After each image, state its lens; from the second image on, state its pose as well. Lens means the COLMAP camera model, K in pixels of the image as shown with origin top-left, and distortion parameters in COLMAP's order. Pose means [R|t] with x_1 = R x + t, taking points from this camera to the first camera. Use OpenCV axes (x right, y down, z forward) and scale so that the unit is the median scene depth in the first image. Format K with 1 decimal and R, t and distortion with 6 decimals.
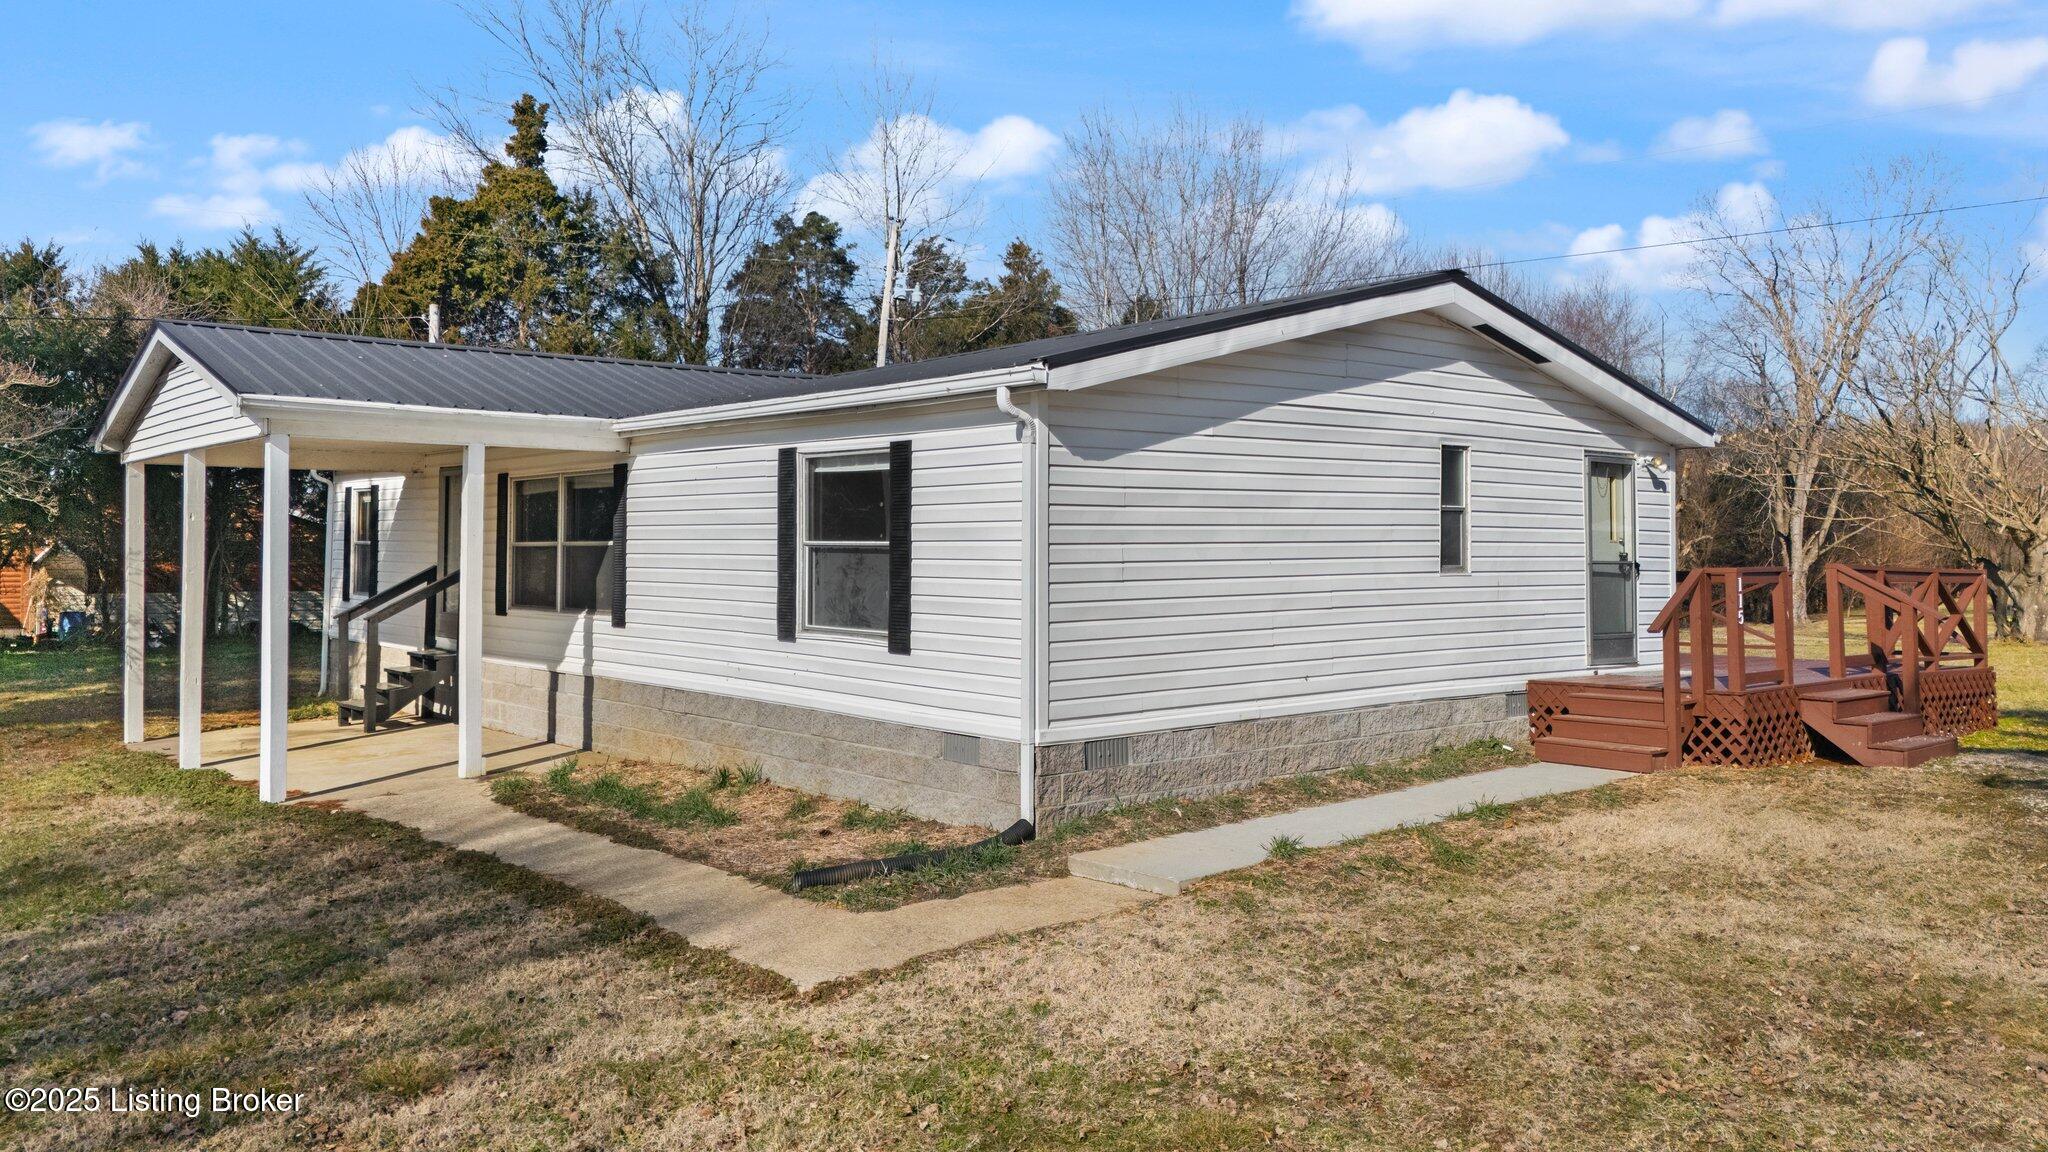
lens RADIAL K [[1514.3, 0, 1047.8], [0, 1514.3, 523.3], [0, 0, 1]] dist [0.062362, -0.090931]
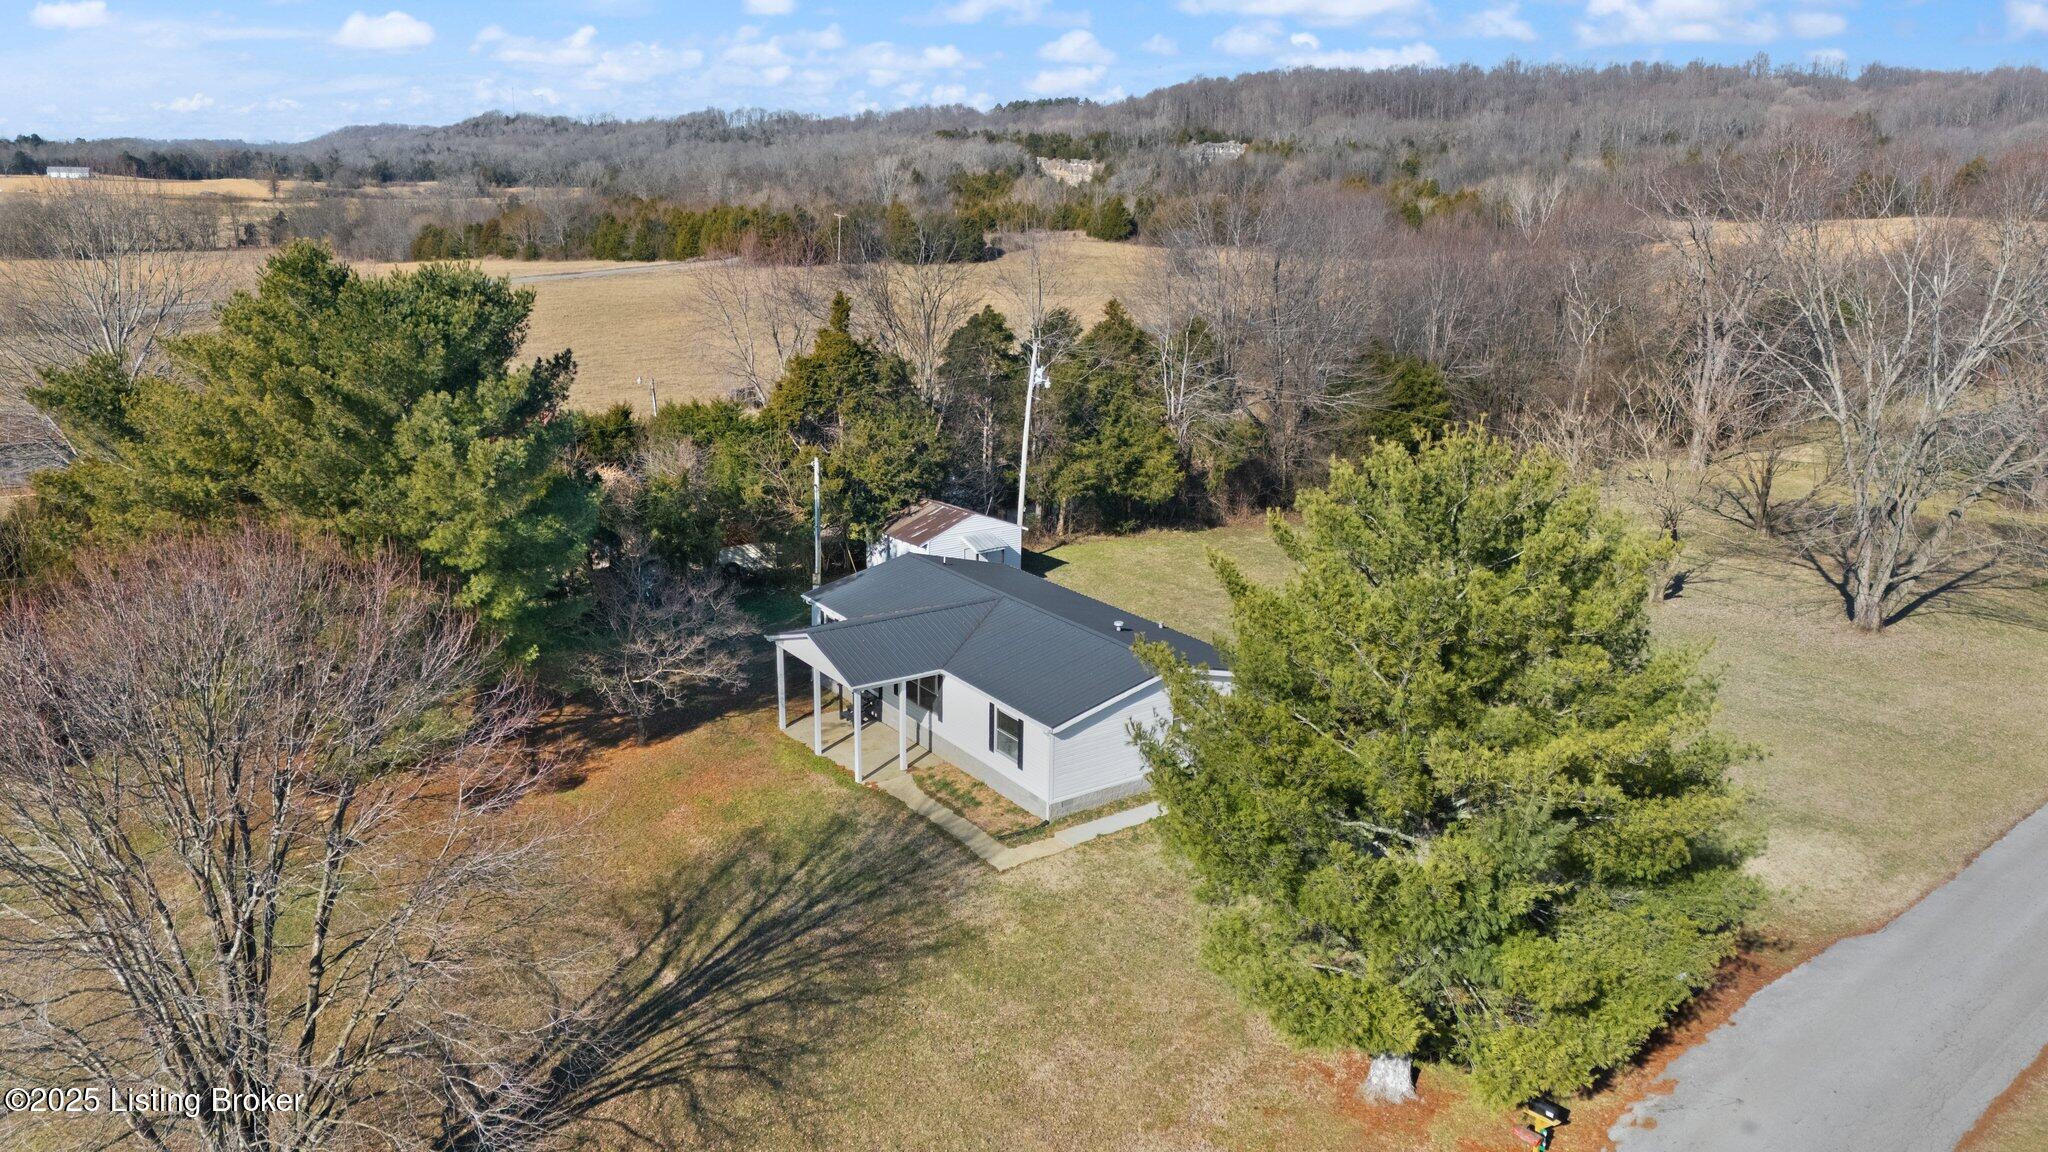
lens RADIAL K [[1491.0, 0, 1024.0], [0, 1491.0, 576.0], [0, 0, 1]] dist [0.057916, -0.038172]
pose [[0.992817, 0.046416, -0.110275, 0.292935], [-0.013207, 0.958564, 0.284570, -1.377574], [0.118914, -0.281070, 0.952292, -2.368097]]
